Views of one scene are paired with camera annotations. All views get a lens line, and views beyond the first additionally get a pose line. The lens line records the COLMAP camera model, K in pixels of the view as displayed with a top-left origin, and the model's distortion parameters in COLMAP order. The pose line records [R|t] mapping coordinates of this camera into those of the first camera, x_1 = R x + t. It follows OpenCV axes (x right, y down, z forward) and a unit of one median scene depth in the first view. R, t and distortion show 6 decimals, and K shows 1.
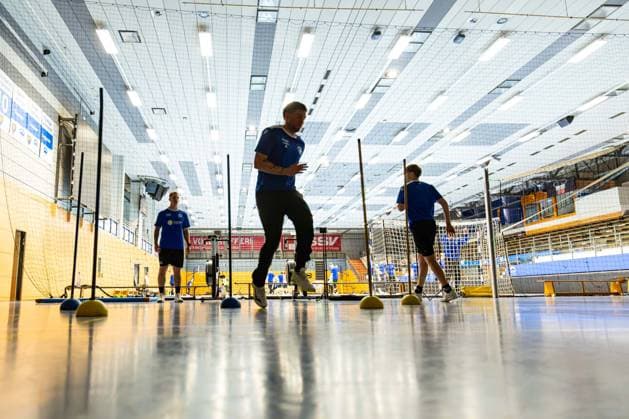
lens RADIAL K [[755.5, 0, 314.5], [0, 755.5, 209.5], [0, 0, 1]] dist [-0.103185, -0.032556]
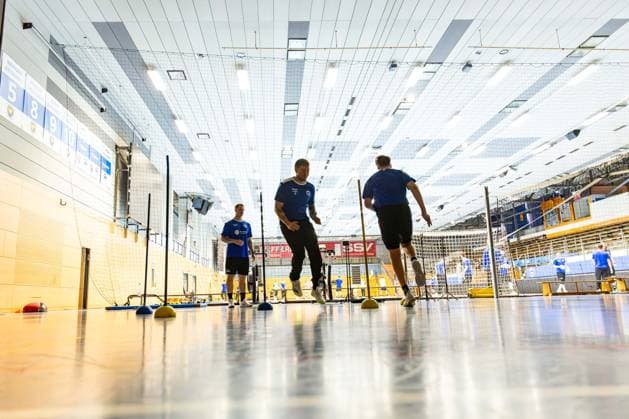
lens RADIAL K [[755.5, 0, 314.5], [0, 755.5, 209.5], [0, 0, 1]] dist [-0.103185, -0.032556]
pose [[0.998107, -0.025692, -0.055876, 0.019119], [0.025418, 0.999661, -0.005611, -0.013378], [0.056001, 0.004180, 0.998422, -0.118159]]
